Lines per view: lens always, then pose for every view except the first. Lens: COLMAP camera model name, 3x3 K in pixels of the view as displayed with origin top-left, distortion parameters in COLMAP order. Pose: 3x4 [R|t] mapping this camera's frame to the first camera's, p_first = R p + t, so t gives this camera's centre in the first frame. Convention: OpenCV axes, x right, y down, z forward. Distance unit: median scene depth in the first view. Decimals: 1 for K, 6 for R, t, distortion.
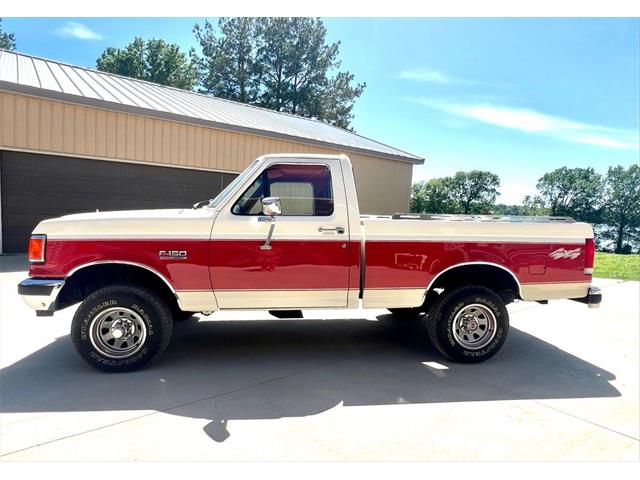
lens RADIAL K [[373.5, 0, 325.2], [0, 373.5, 240.0], [0, 0, 1]] dist [-0.008561, 0.003483]
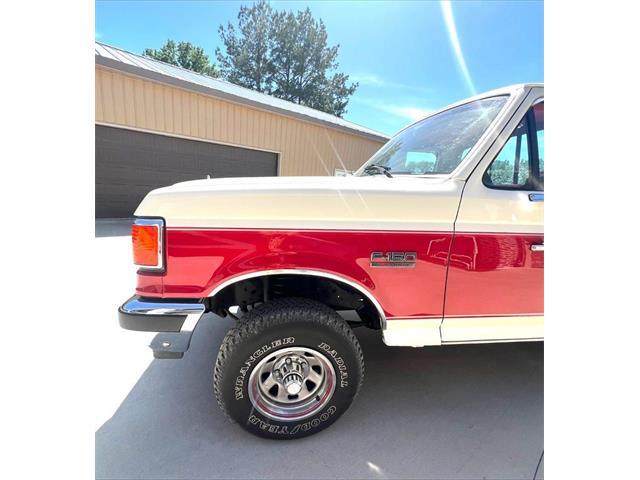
lens RADIAL K [[258.4, 0, 308.1], [0, 258.4, 251.0], [0, 0, 1]] dist [-0.000804, 0.000349]
pose [[0.999646, 0.026011, 0.005557, -0.421032], [-0.026570, 0.986261, 0.163043, -0.025272], [-0.001240, -0.163133, 0.986603, 0.487892]]
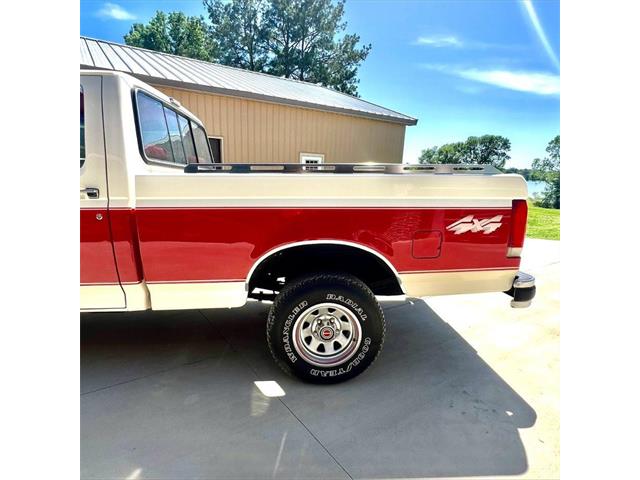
lens RADIAL K [[326.1, 0, 324.7], [0, 326.1, 253.2], [0, 0, 1]] dist [-0.003207, -0.004255]
pose [[0.997464, -0.002025, -0.071141, 0.388916], [0.012685, 0.988649, 0.149710, -0.001094], [0.070031, -0.150233, 0.986167, 0.394220]]
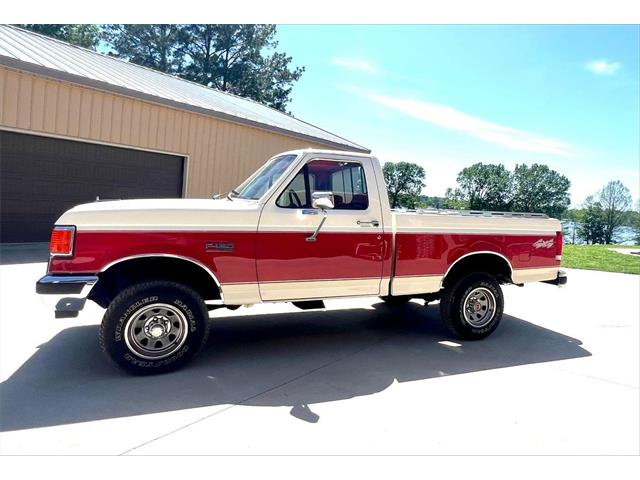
lens RADIAL K [[399.2, 0, 359.3], [0, 399.2, 209.1], [0, 0, 1]] dist [-0.001757, -0.004809]
pose [[0.961302, 0.018574, 0.274869, -0.271877], [-0.004180, 0.998593, -0.052861, -0.004738], [-0.275464, 0.049666, 0.960028, -0.091042]]
